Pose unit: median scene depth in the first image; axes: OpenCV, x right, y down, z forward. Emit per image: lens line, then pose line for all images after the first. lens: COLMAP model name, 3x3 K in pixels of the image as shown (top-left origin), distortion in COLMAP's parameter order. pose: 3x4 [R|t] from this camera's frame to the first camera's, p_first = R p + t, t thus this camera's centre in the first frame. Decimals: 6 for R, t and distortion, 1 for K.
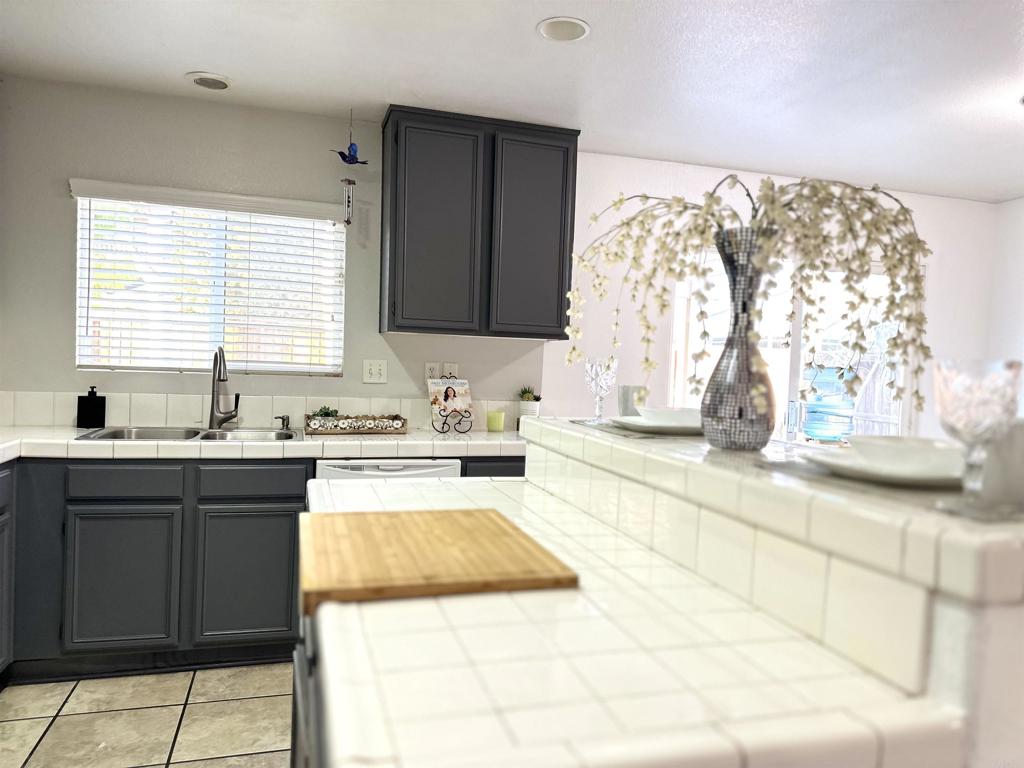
lens RADIAL K [[723.0, 0, 511.9], [0, 723.0, 387.4], [0, 0, 1]] dist [0.027472, -0.034107]
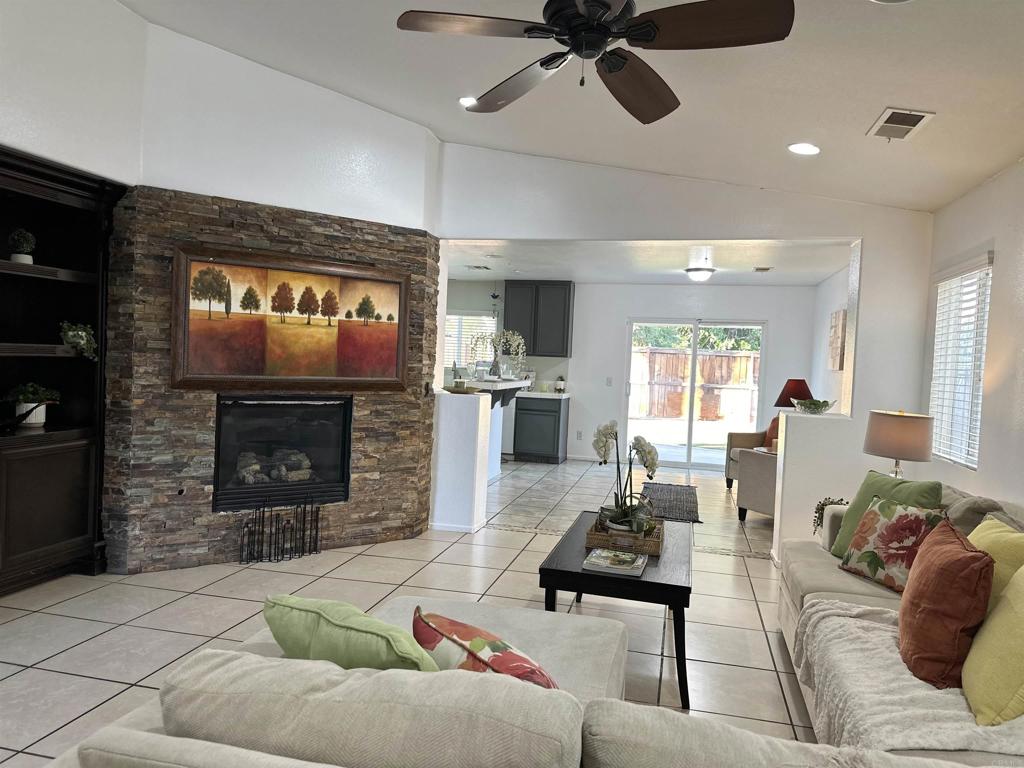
lens RADIAL K [[716.1, 0, 512.0], [0, 716.1, 384.0], [0, 0, 1]] dist [0.144081, -0.221397]
pose [[0.861918, 0.018912, -0.506695, 1.315469], [-0.029246, 0.999495, -0.012443, 0.074040], [0.506204, 0.025544, 0.862036, -1.462168]]
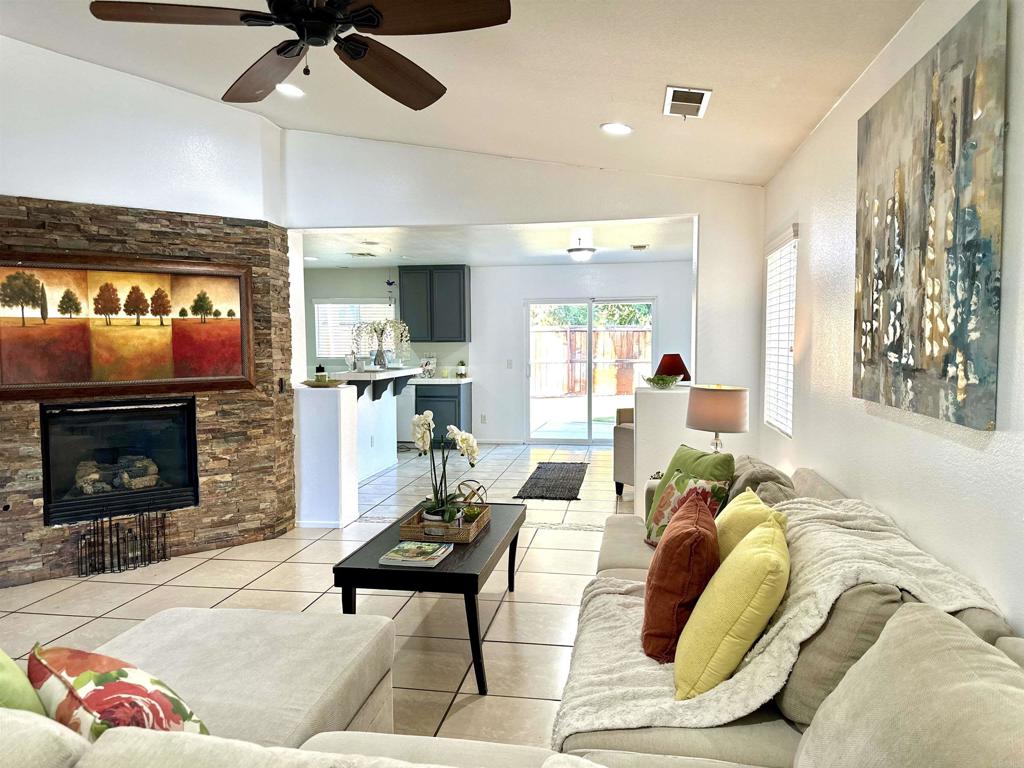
lens RADIAL K [[723.0, 0, 511.9], [0, 723.0, 387.4], [0, 0, 1]] dist [0.027472, -0.034107]
pose [[0.894996, -0.013654, -0.445865, 1.478346], [0.024018, 0.999557, 0.017602, 0.061015], [0.445427, -0.026463, 0.894927, -1.358941]]
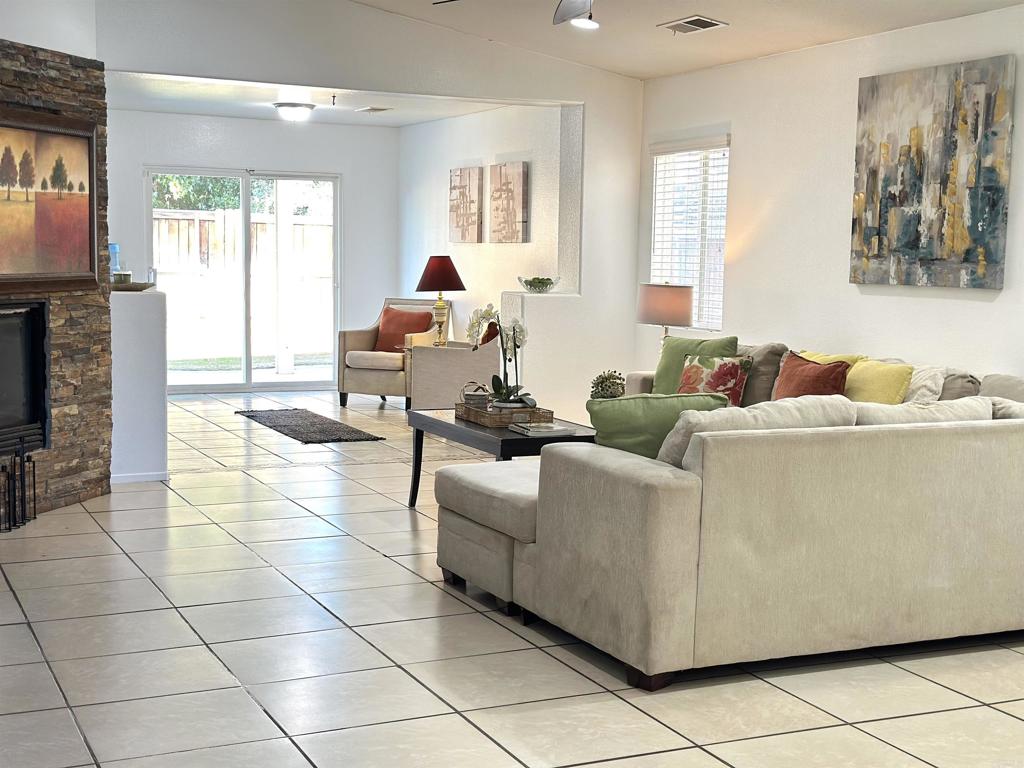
lens RADIAL K [[1441.7, 0, 512.0], [0, 1441.7, 384.0], [0, 0, 1]] dist [0.080037, -0.025807]
pose [[0.990125, -0.033376, 0.136157, 0.684718], [0.024548, 0.997517, 0.066008, 0.088851], [-0.138022, -0.062014, 0.988486, -2.506729]]
